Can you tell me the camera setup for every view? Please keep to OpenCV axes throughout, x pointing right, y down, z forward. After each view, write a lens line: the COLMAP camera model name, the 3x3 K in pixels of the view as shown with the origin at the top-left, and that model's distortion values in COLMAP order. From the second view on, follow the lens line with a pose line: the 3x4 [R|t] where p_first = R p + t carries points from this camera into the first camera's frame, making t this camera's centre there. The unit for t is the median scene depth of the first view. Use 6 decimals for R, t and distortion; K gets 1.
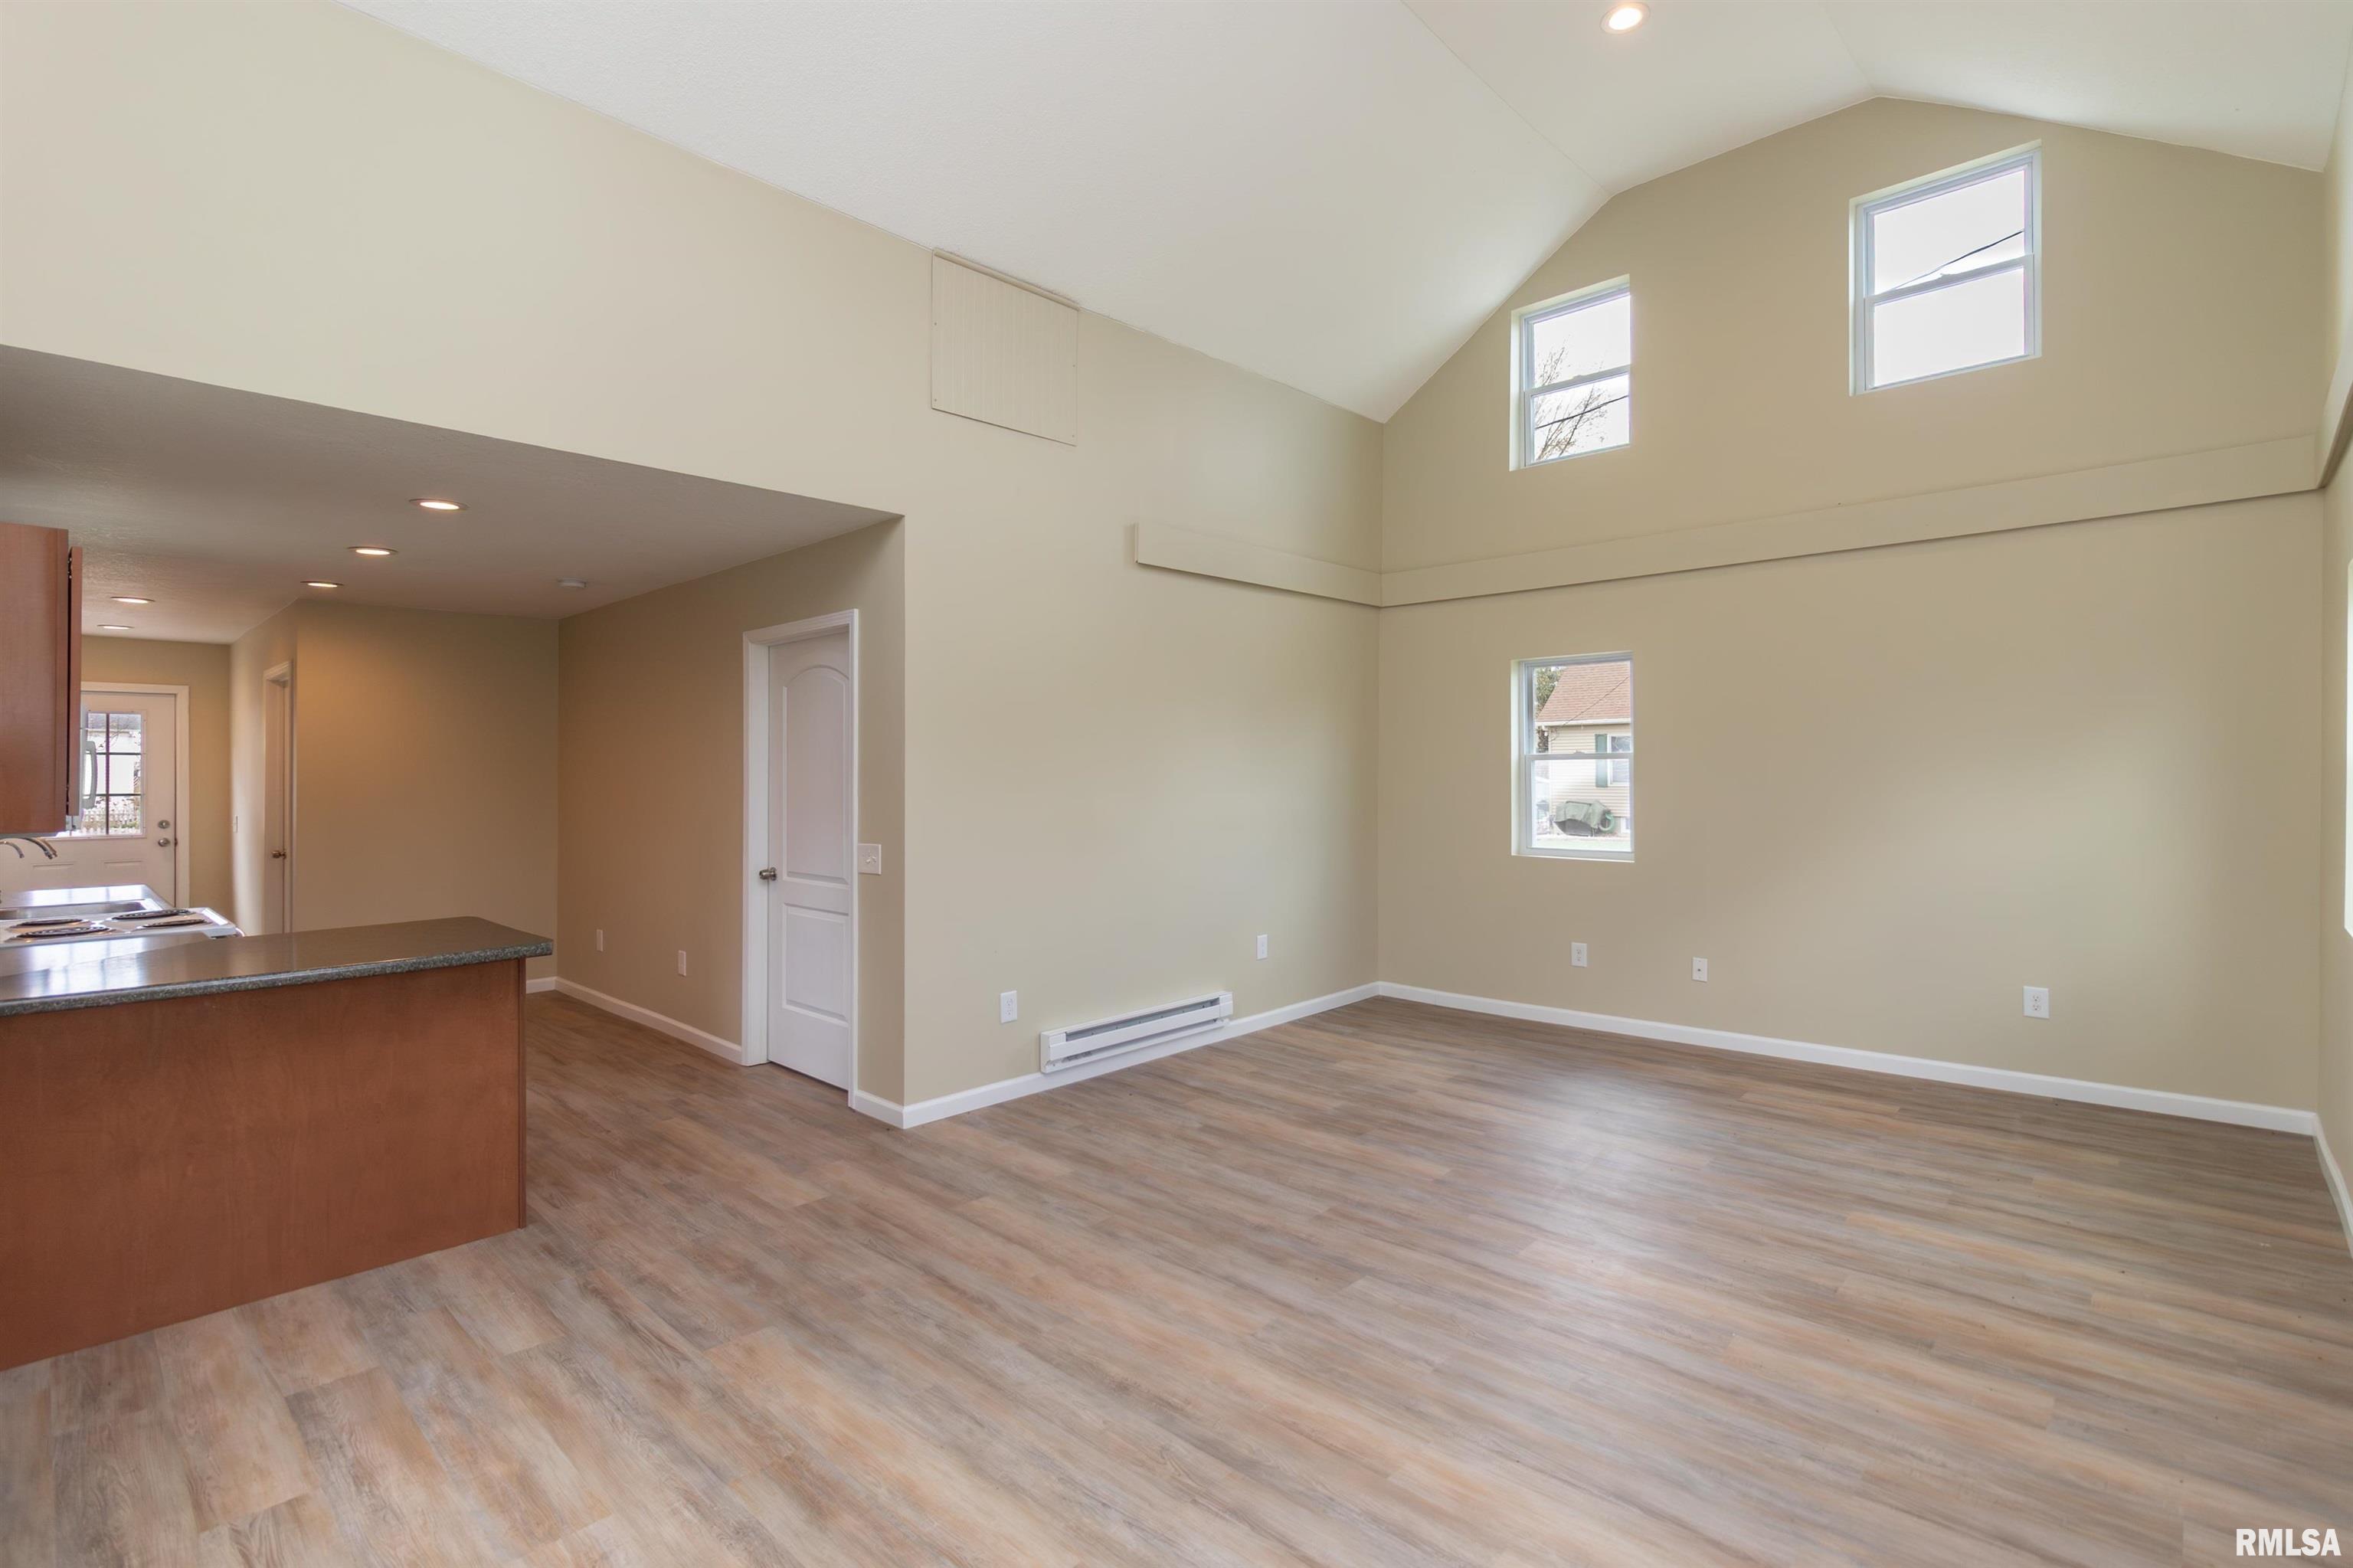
lens RADIAL K [[1093.9, 0, 1181.4], [0, 1093.9, 770.2], [0, 0, 1]] dist [0.000023, 0.000126]
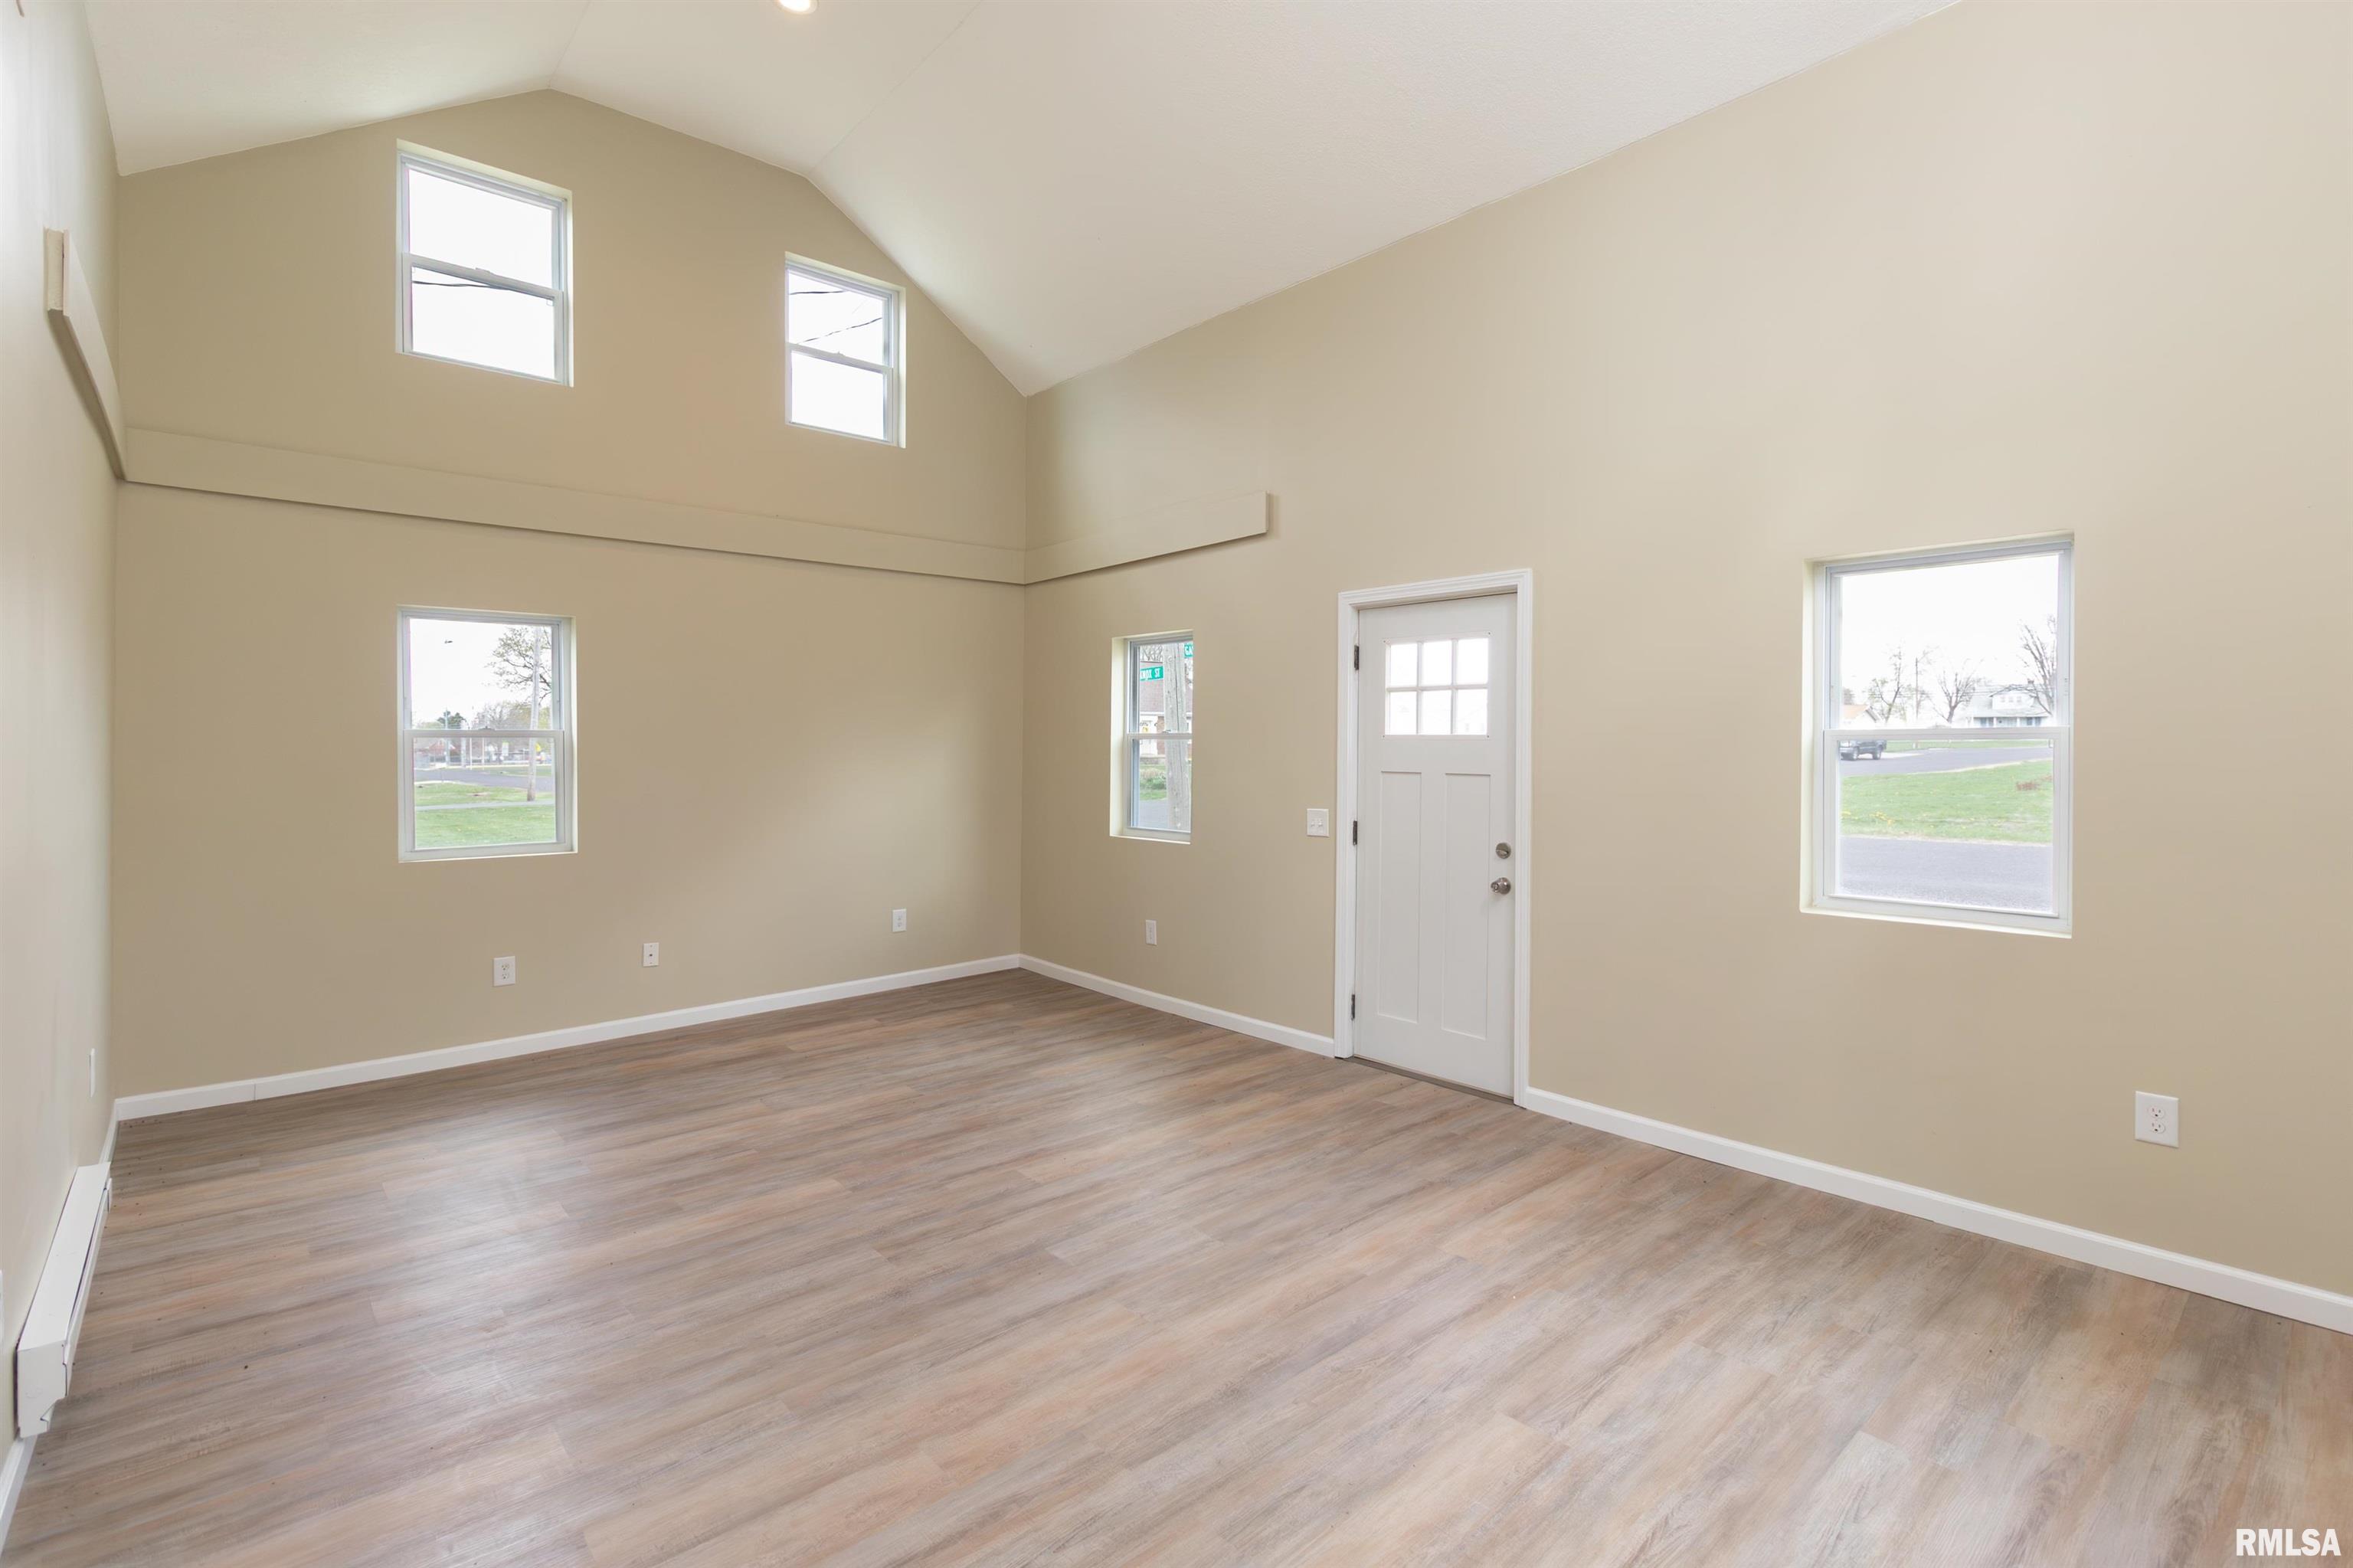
lens RADIAL K [[1093.9, 0, 1192.8], [0, 1093.9, 764.3], [0, 0, 1]] dist [0.000023, 0.000126]
pose [[0.078073, -0.008010, 0.996915, -0.780816], [0.003256, 0.999964, 0.007780, 0.011241], [-0.996942, 0.002638, 0.078096, 0.753493]]
